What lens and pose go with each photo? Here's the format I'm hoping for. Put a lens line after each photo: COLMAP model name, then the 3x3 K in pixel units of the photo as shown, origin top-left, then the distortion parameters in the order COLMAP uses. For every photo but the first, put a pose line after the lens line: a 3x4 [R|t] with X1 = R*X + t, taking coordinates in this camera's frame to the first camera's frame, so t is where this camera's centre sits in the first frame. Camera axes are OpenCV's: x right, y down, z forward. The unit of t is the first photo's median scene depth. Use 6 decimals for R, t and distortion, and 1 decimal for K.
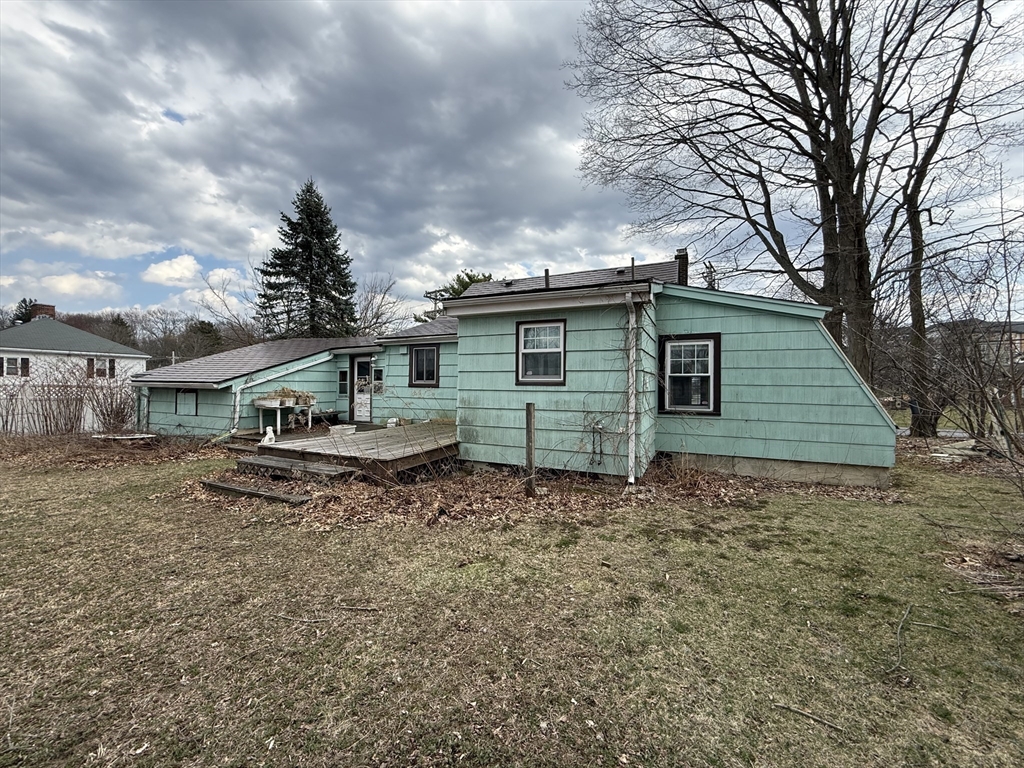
lens RADIAL K [[412.8, 0, 507.8], [0, 412.8, 380.0], [0, 0, 1]] dist [0.000873, 0.000107]
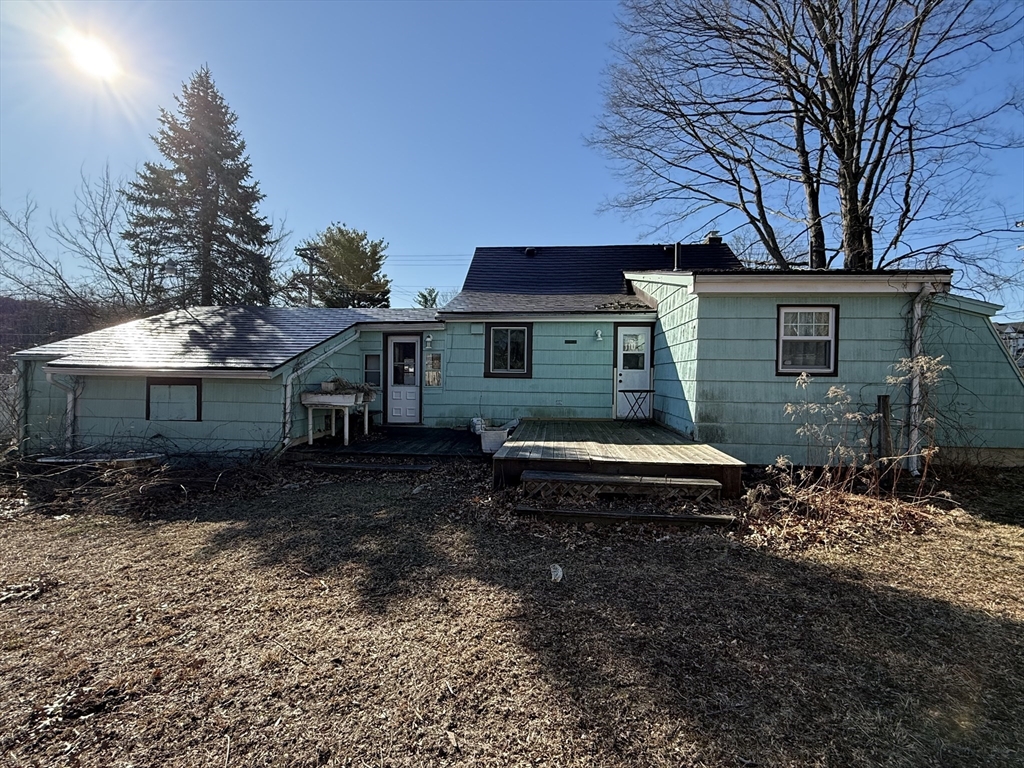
lens RADIAL K [[494.6, 0, 516.5], [0, 494.6, 383.2], [0, 0, 1]] dist [-0.000985, 0.000377]
pose [[0.942551, 0.000130, 0.334062, -0.495779], [-0.009791, 0.999581, 0.027238, 0.002738], [-0.333918, -0.028944, 0.942158, 0.105535]]
